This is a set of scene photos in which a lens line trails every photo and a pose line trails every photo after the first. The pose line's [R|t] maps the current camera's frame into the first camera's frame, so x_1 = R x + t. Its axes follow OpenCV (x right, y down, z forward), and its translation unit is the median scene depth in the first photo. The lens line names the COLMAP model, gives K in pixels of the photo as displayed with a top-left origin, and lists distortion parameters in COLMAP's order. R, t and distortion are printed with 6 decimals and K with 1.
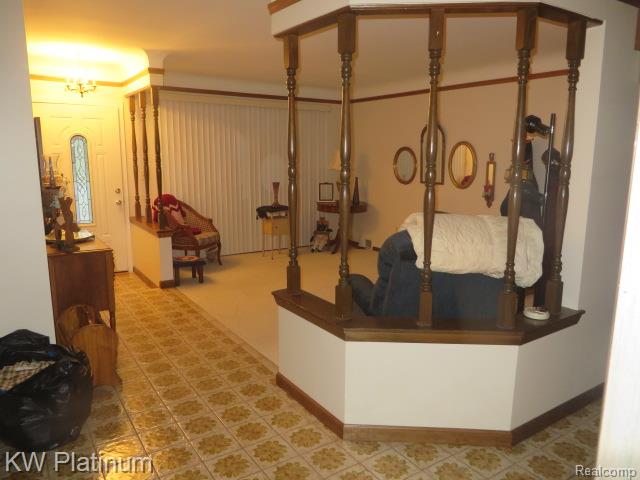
lens RADIAL K [[481.3, 0, 320.9], [0, 481.3, 237.8], [0, 0, 1]] dist [-0.013260, 0.000940]
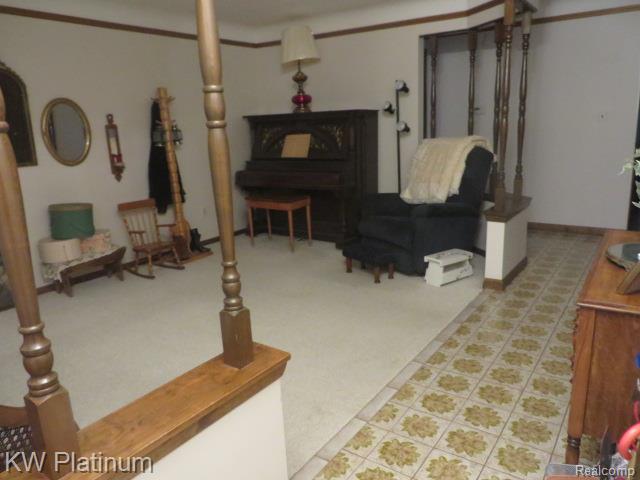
lens RADIAL K [[481.3, 0, 321.1], [0, 481.3, 241.7], [0, 0, 1]] dist [-0.013260, 0.000940]
pose [[-0.348350, -0.229121, 0.908931, -0.724972], [0.219274, 0.922844, 0.316666, -0.203115], [-0.911357, 0.309615, -0.271233, 1.249919]]
